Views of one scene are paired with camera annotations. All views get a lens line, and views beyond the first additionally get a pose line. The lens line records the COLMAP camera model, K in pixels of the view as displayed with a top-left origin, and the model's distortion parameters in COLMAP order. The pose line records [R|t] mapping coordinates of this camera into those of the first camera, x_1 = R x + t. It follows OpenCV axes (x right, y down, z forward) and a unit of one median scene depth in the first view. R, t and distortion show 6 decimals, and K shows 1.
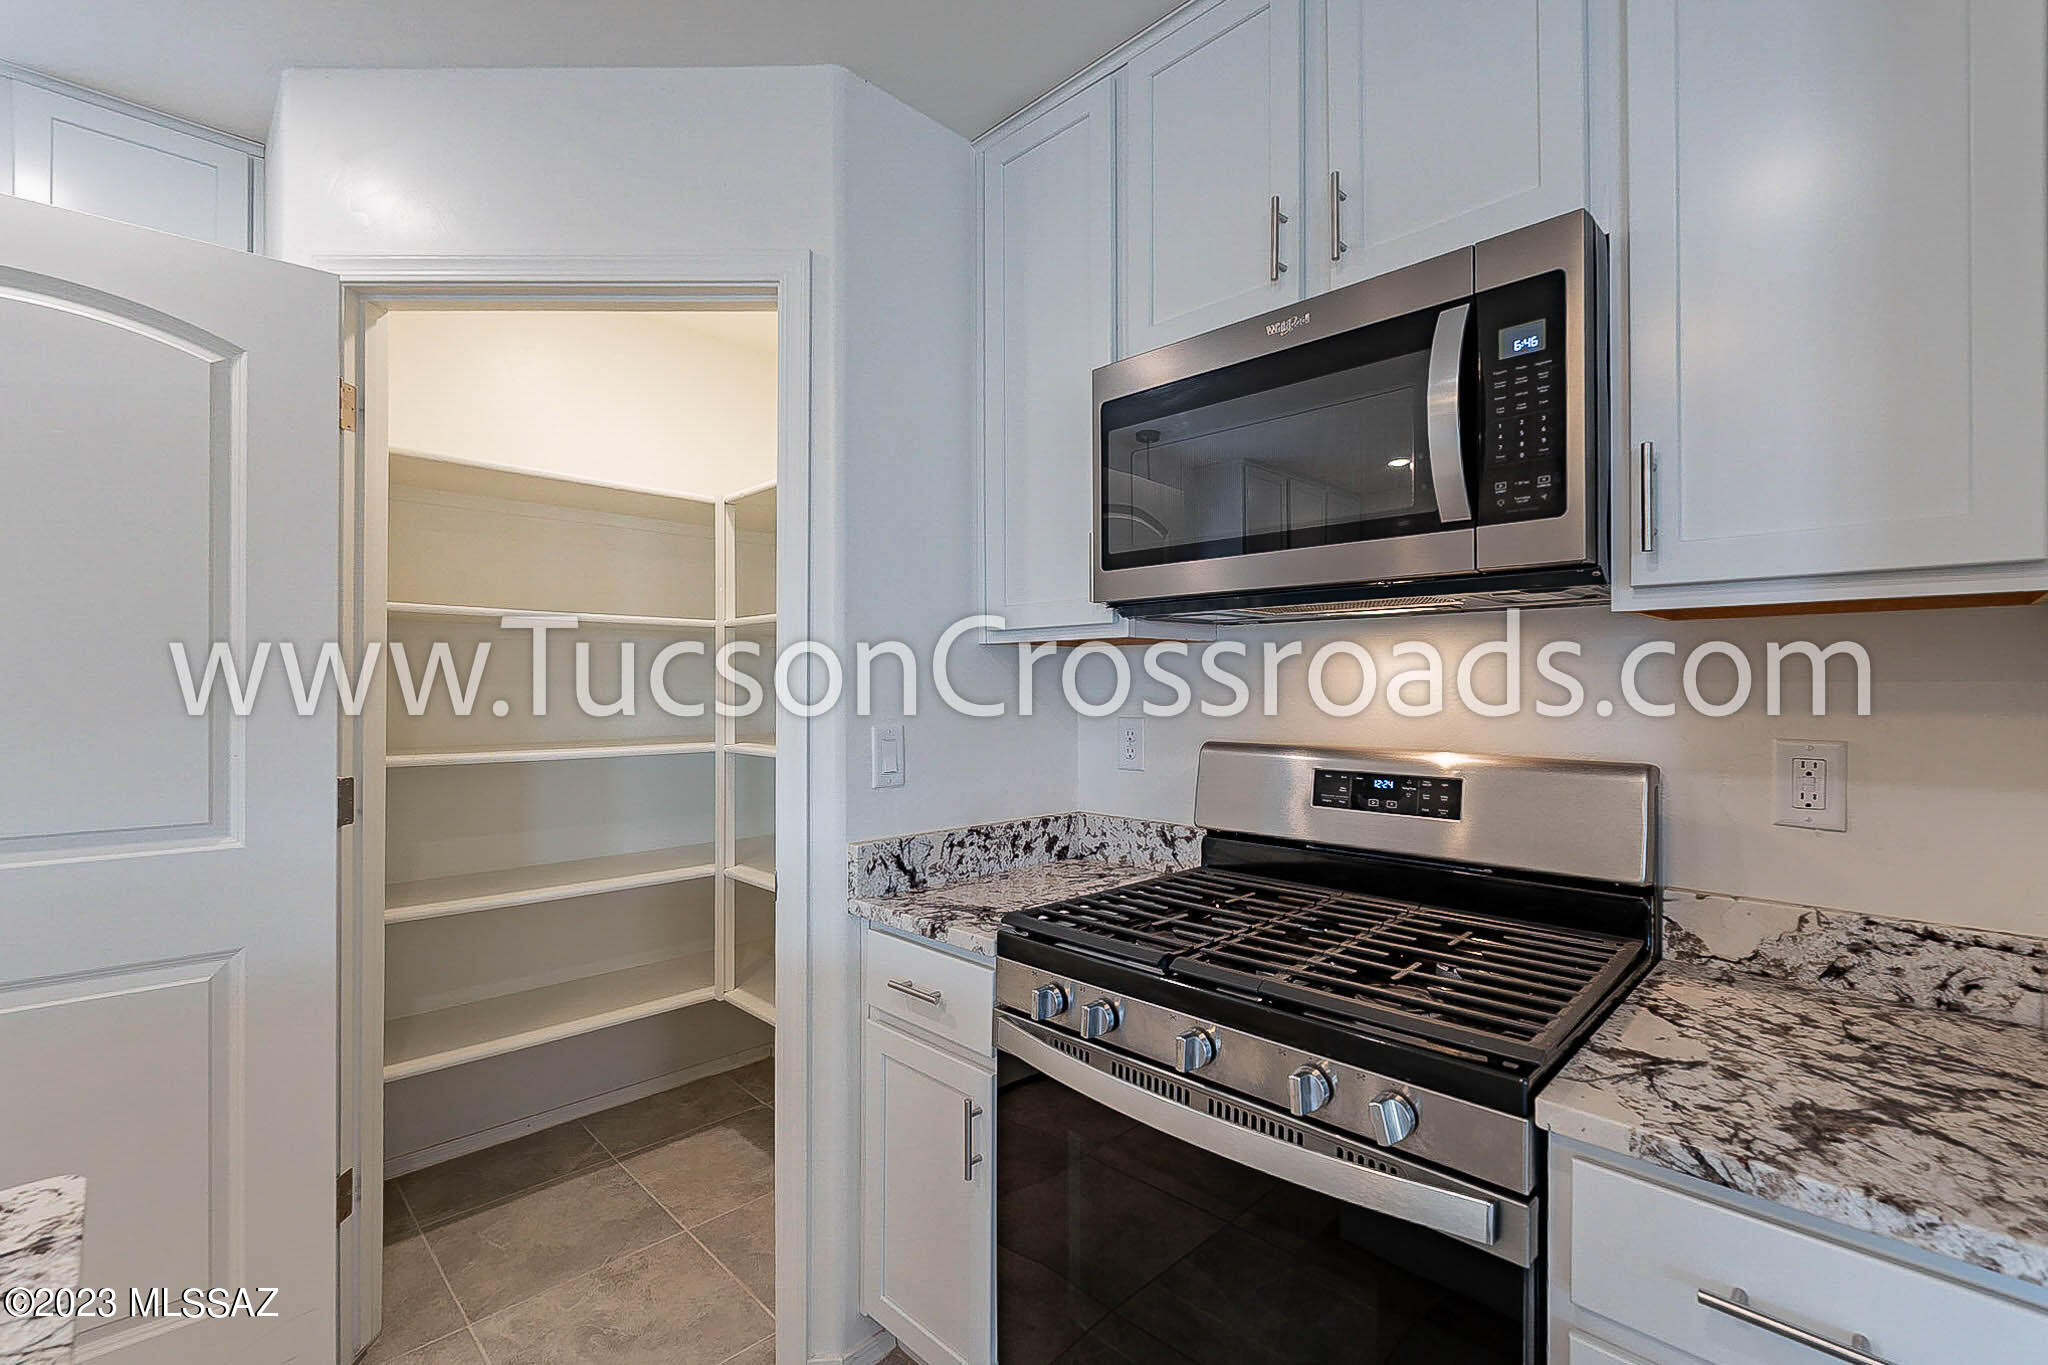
lens RADIAL K [[906.7, 0, 1037.0], [0, 906.7, 684.5], [0, 0, 1]] dist [-0.004758, 0.000673]
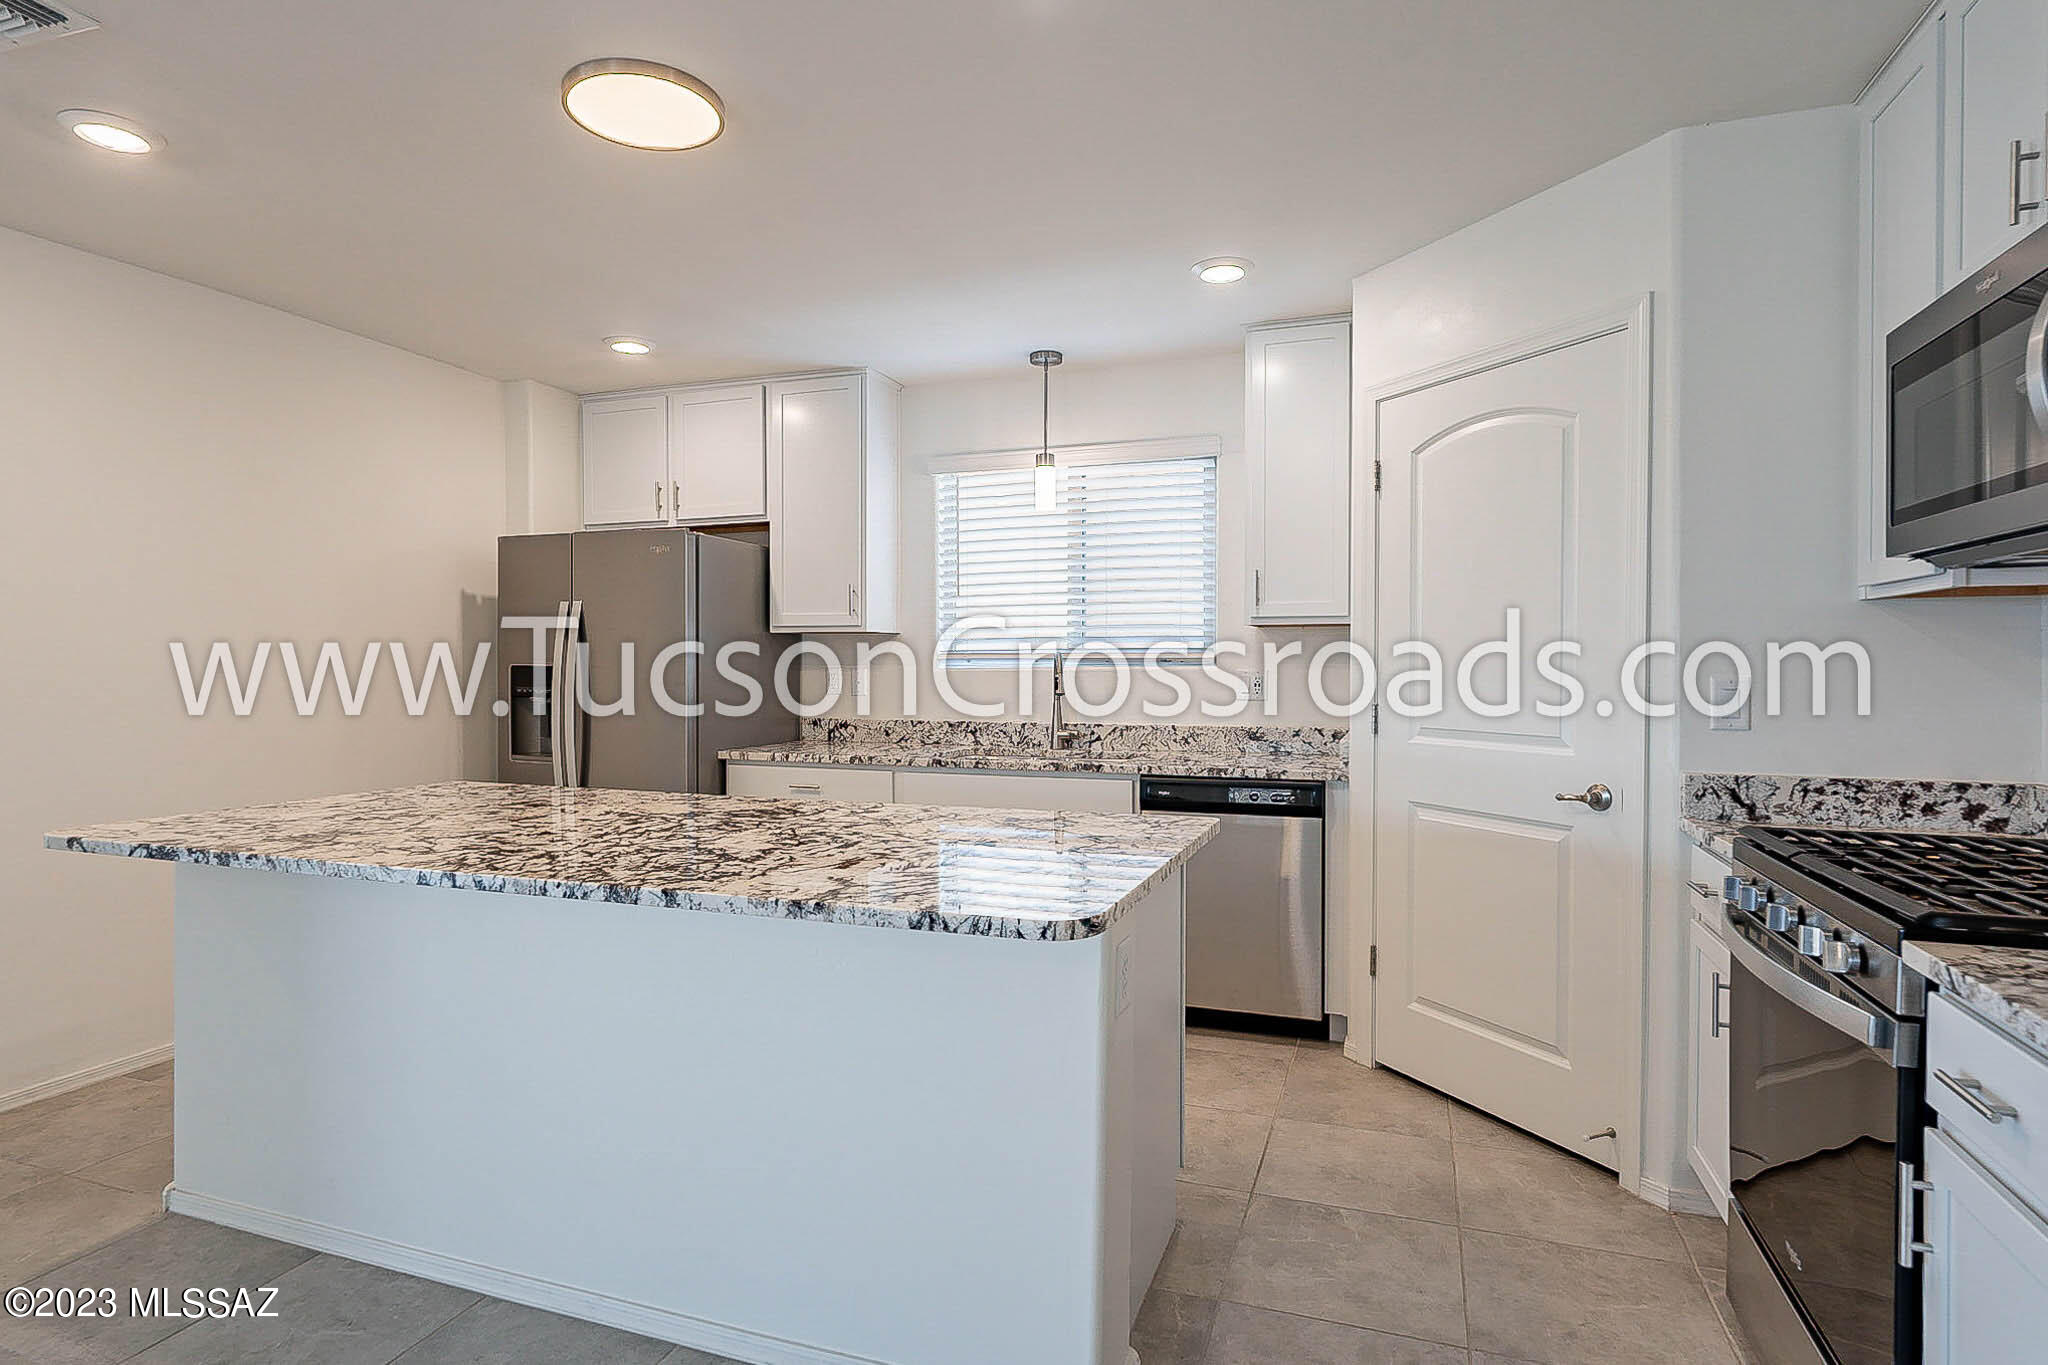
lens RADIAL K [[1089.2, 0, 995.6], [0, 1089.2, 676.0], [0, 0, 1]] dist [-0.012660, -0.000410]
pose [[0.405073, 0.008773, -0.914242, 0.793159], [-0.000591, 0.999956, 0.009334, 0.037101], [0.914284, -0.003240, 0.405061, -0.448115]]
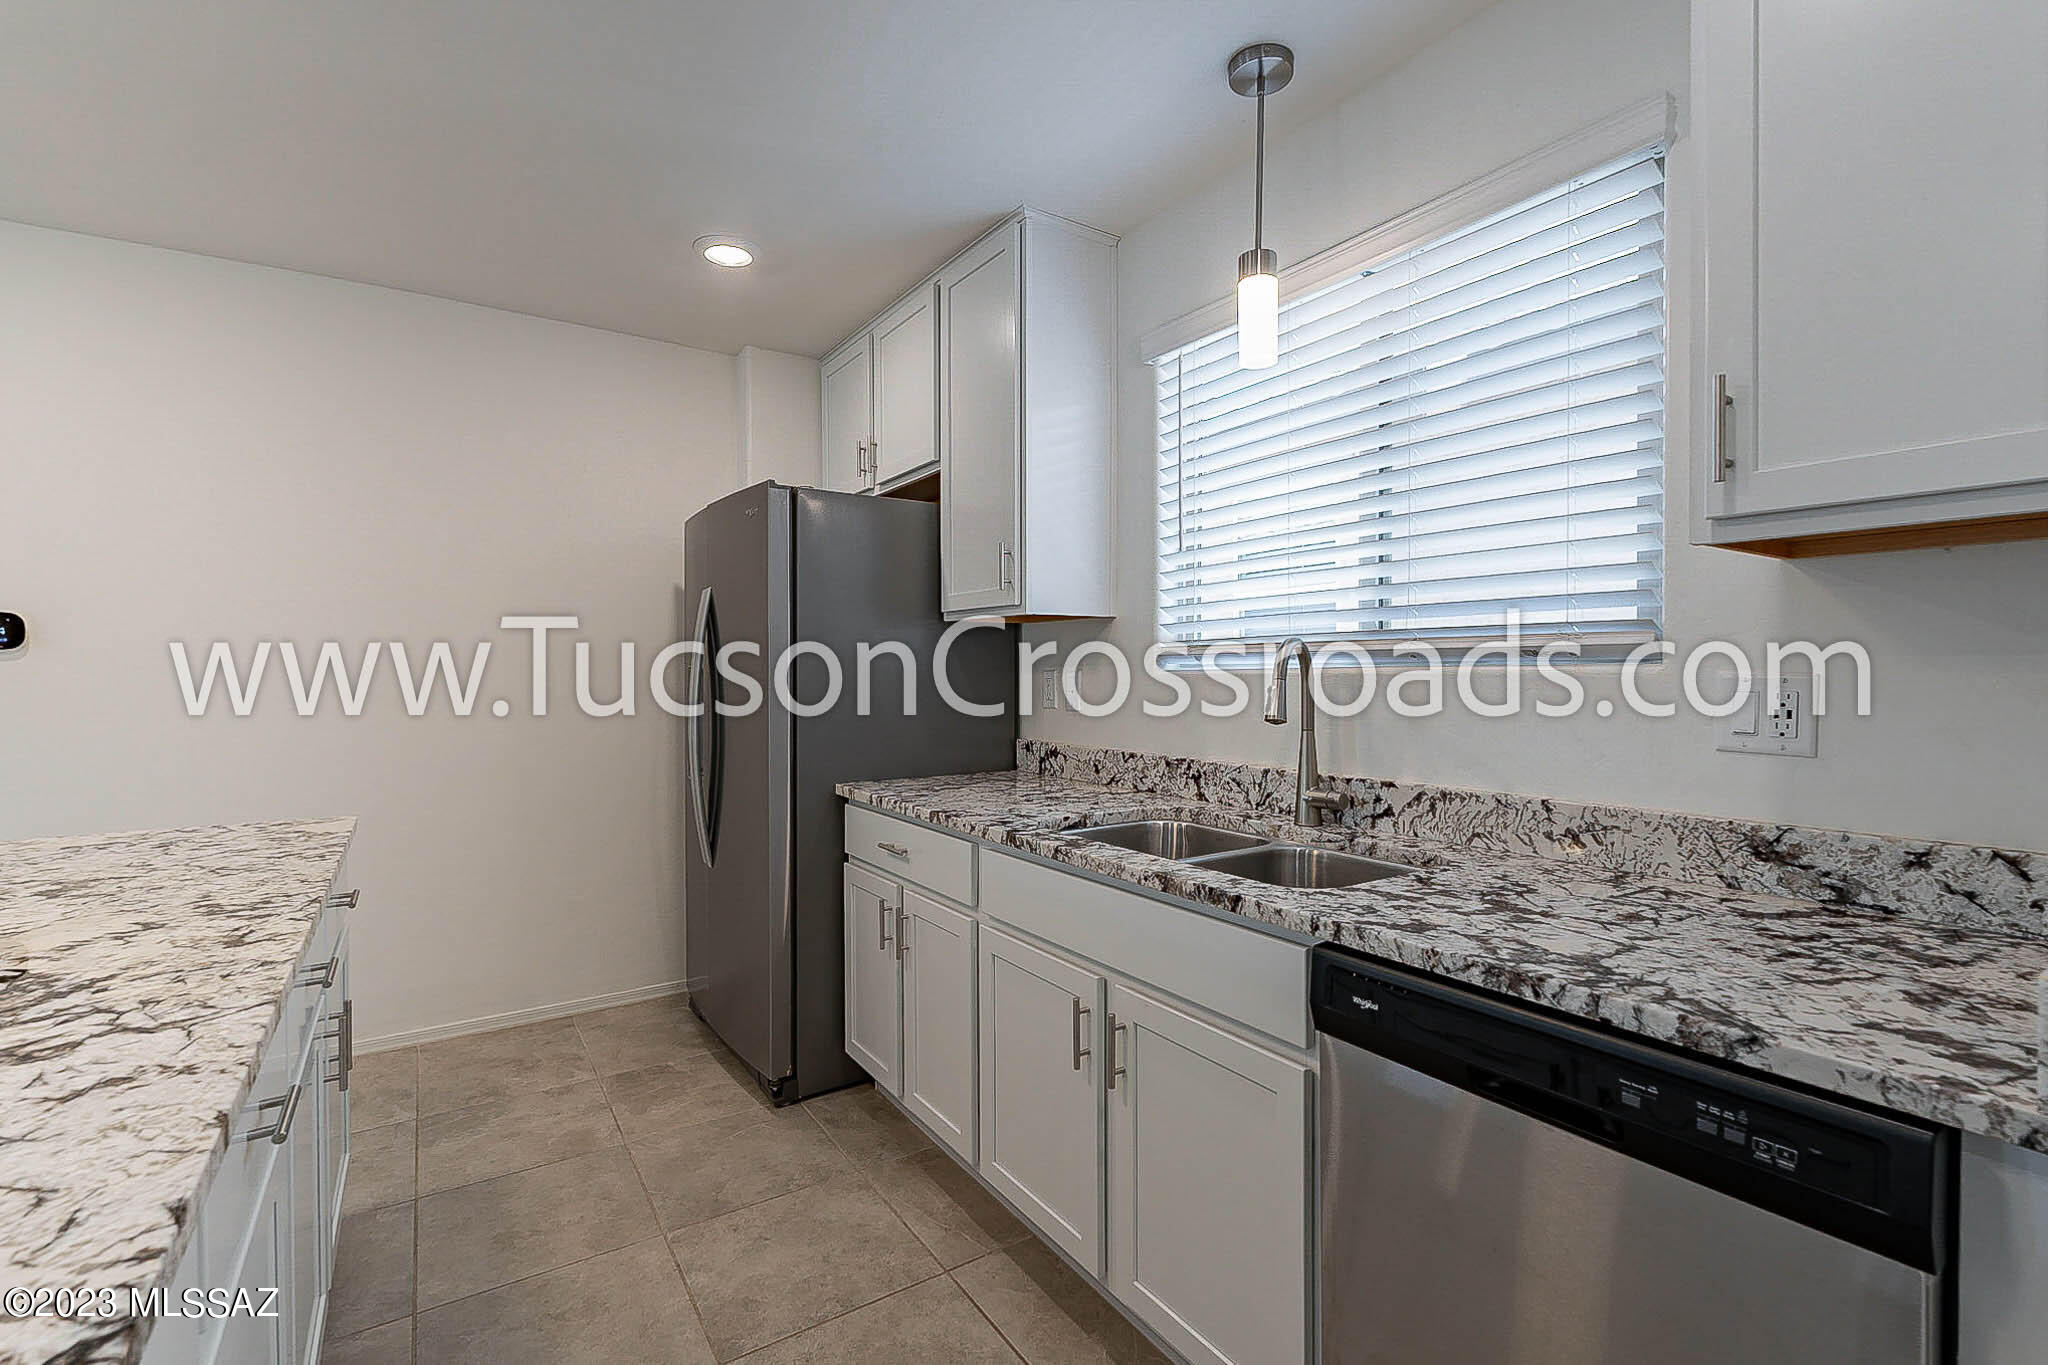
lens RADIAL K [[906.7, 0, 1015.2], [0, 906.7, 682.6], [0, 0, 1]] dist [-0.004758, 0.000673]
pose [[-0.205898, 0.011452, -0.978506, -0.406799], [-0.000401, 0.999930, 0.011787, 0.045839], [0.978573, 0.002820, -0.205879, 0.676299]]
